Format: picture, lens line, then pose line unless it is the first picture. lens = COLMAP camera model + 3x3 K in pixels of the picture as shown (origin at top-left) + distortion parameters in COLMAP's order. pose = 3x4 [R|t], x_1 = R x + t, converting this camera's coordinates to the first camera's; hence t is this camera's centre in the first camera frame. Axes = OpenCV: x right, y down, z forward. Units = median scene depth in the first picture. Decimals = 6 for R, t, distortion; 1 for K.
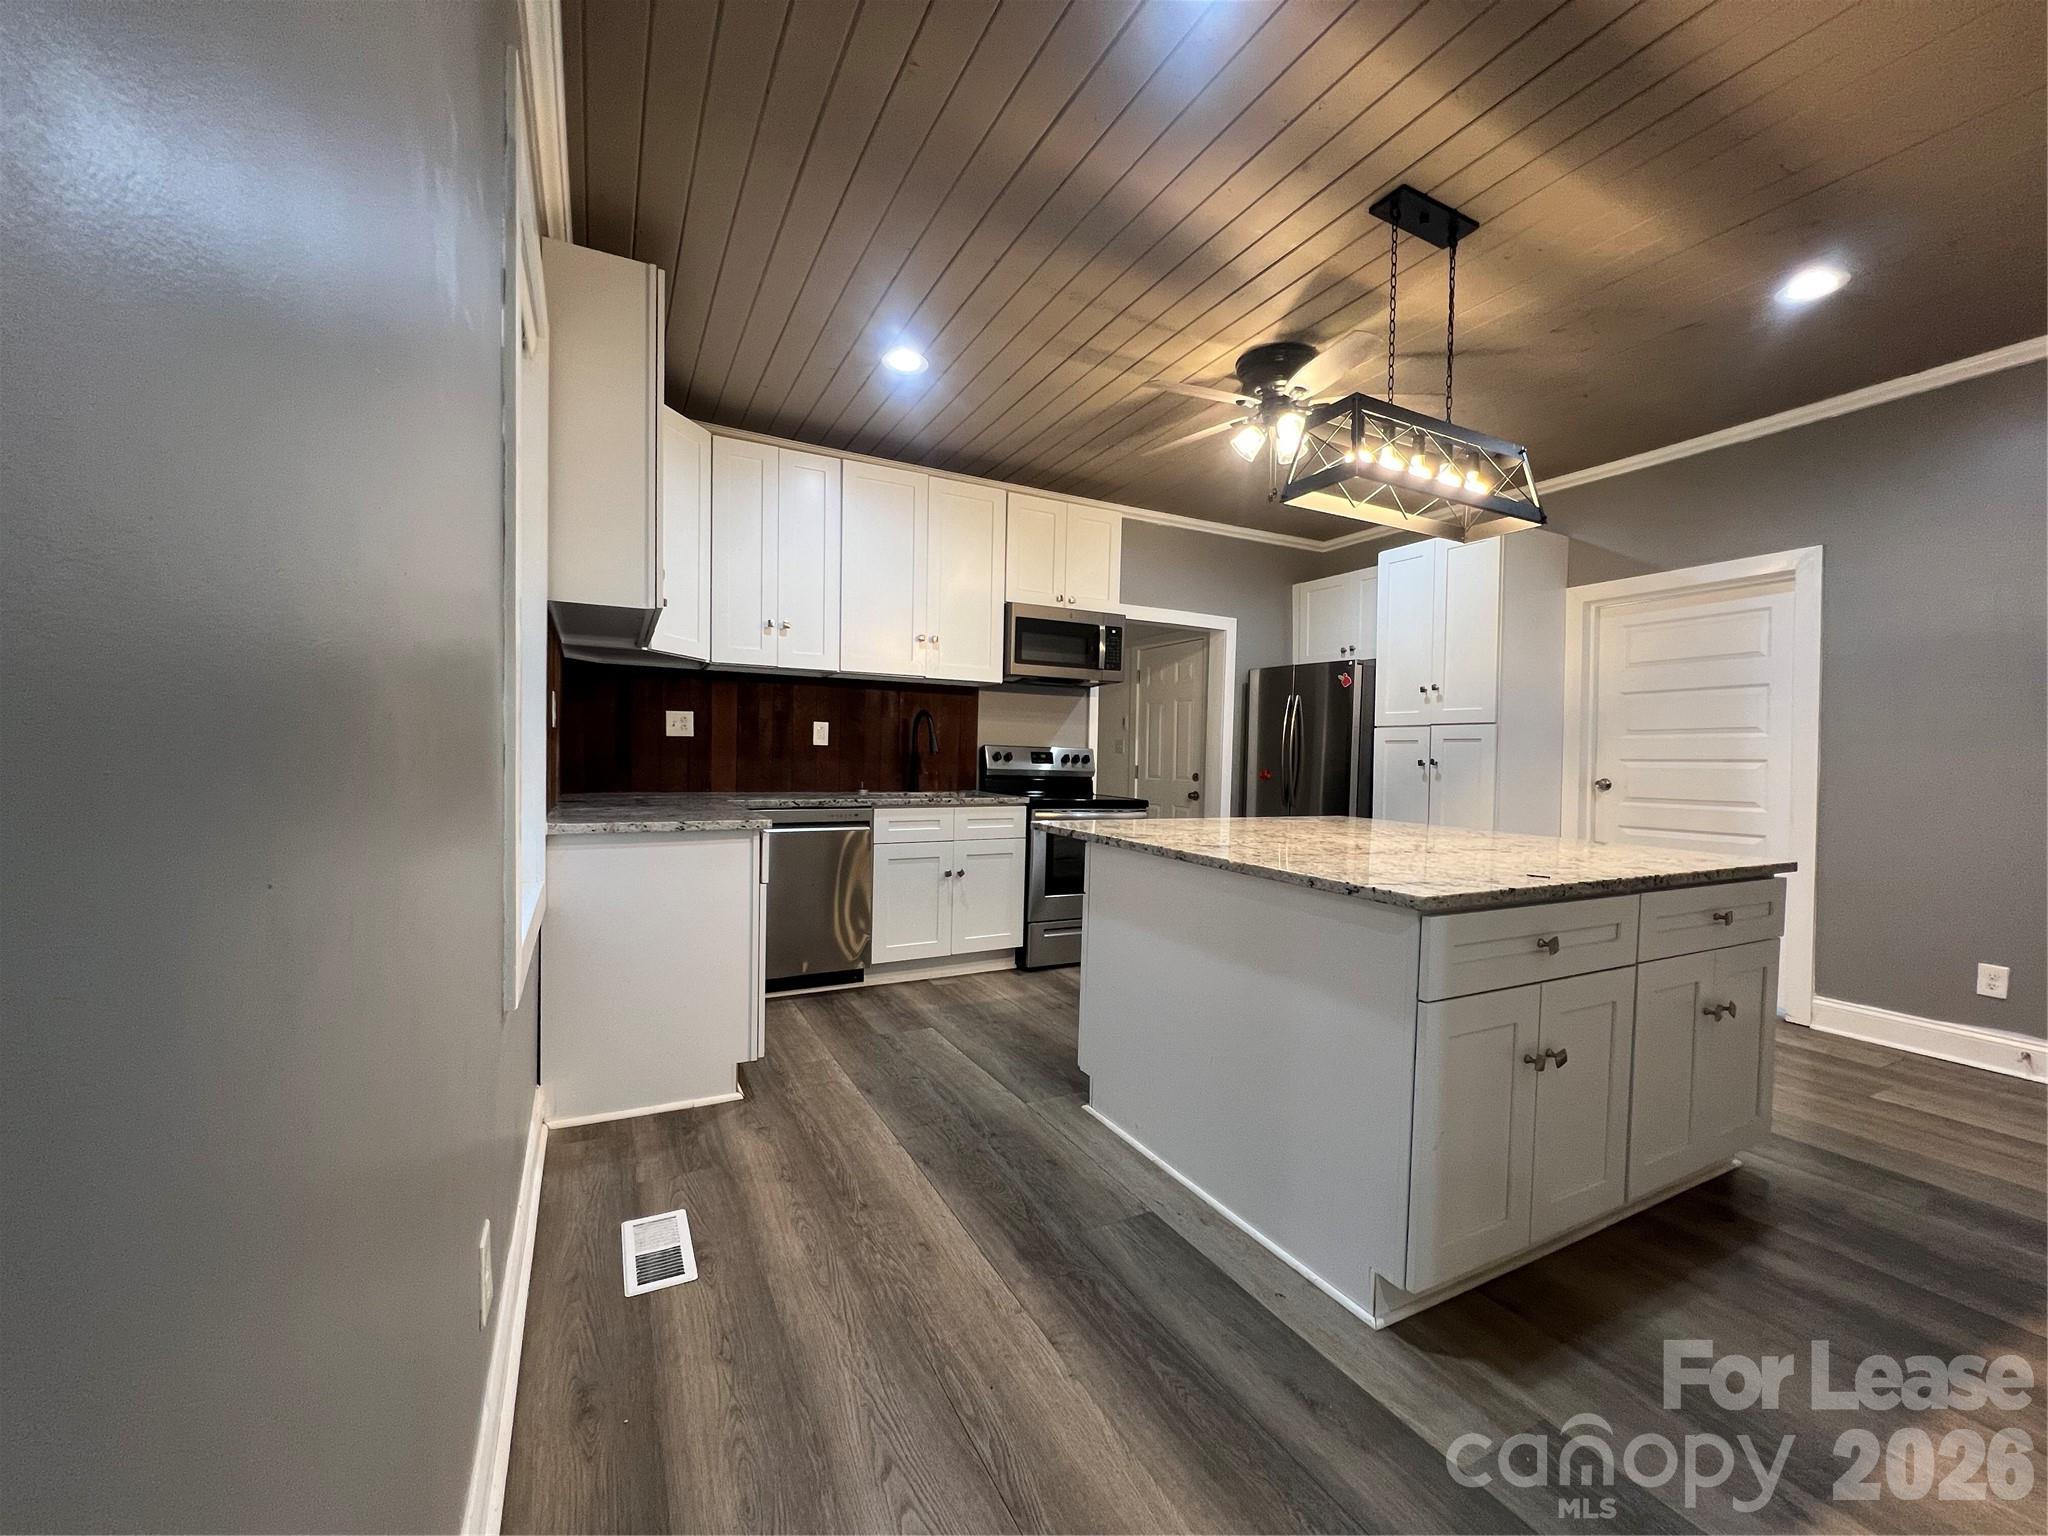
lens RADIAL K [[819.0, 0, 1027.9], [0, 819.0, 773.3], [0, 0, 1]] dist [0.001413, 0.000448]
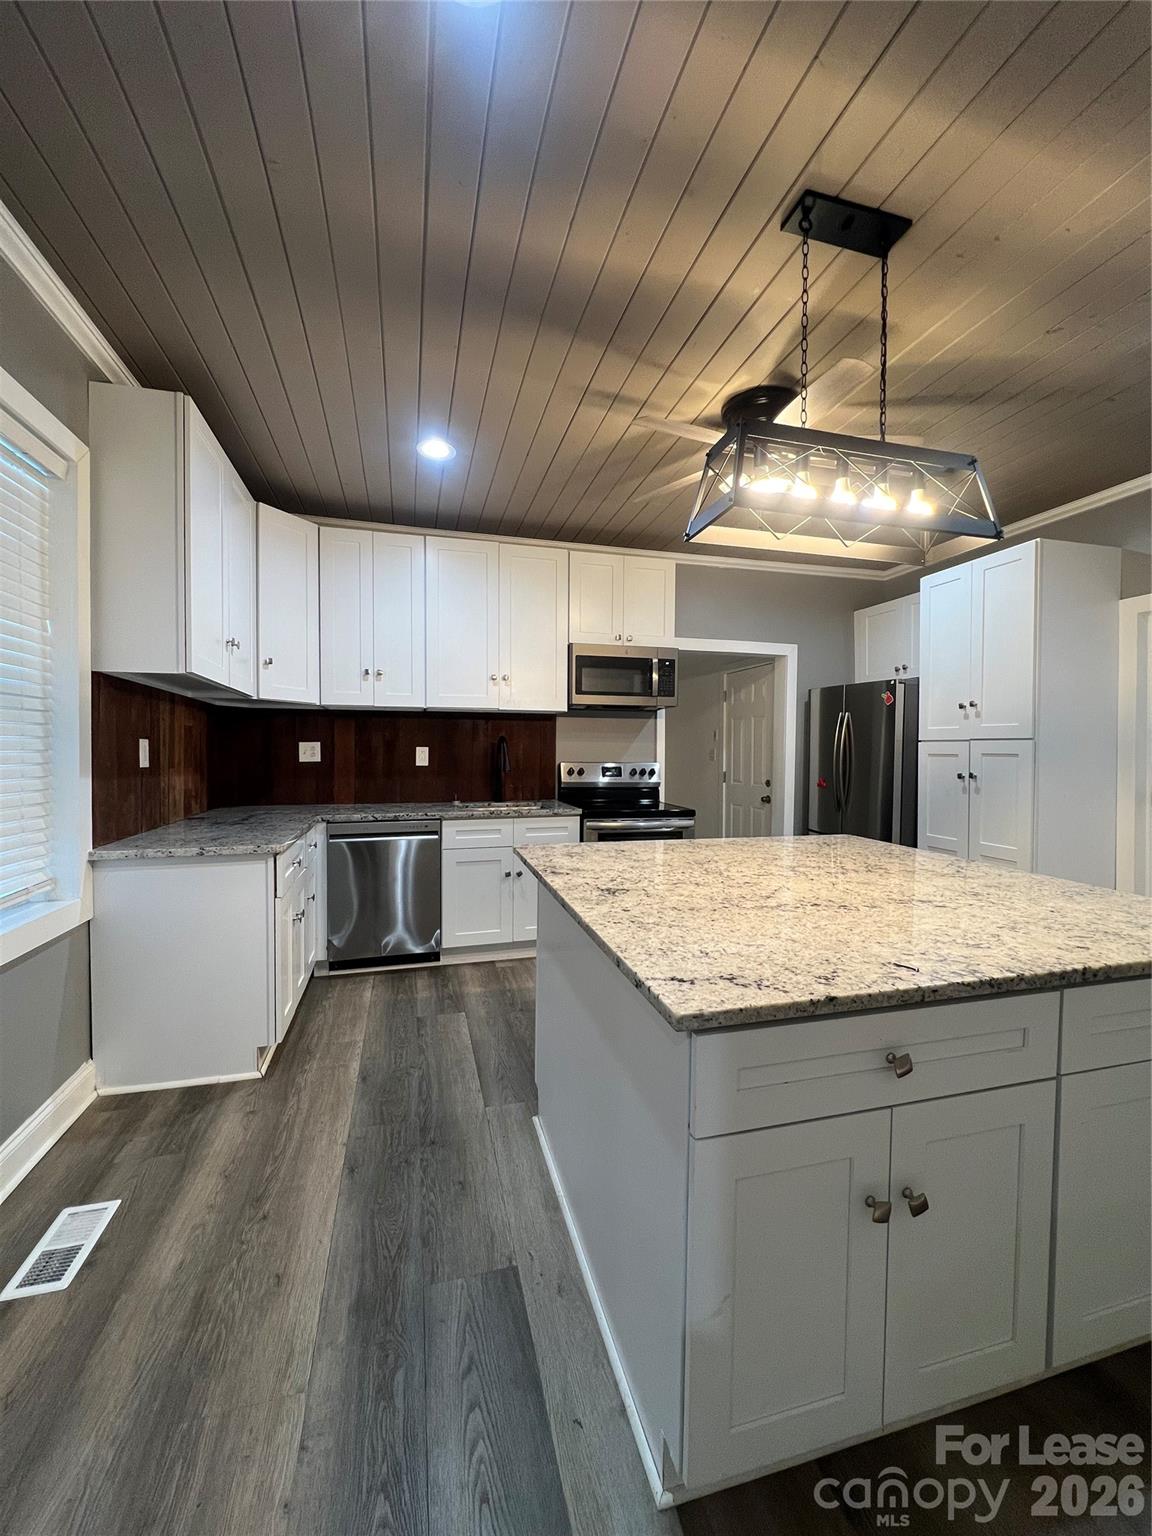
lens RADIAL K [[614.3, 0, 575.6], [0, 614.3, 763.7], [0, 0, 1]] dist [0.001413, 0.000448]
pose [[0.975751, -0.008781, -0.218707, 0.237080], [0.008773, 0.999961, -0.001008, -0.044879], [0.218708, -0.000935, 0.975790, 0.175070]]
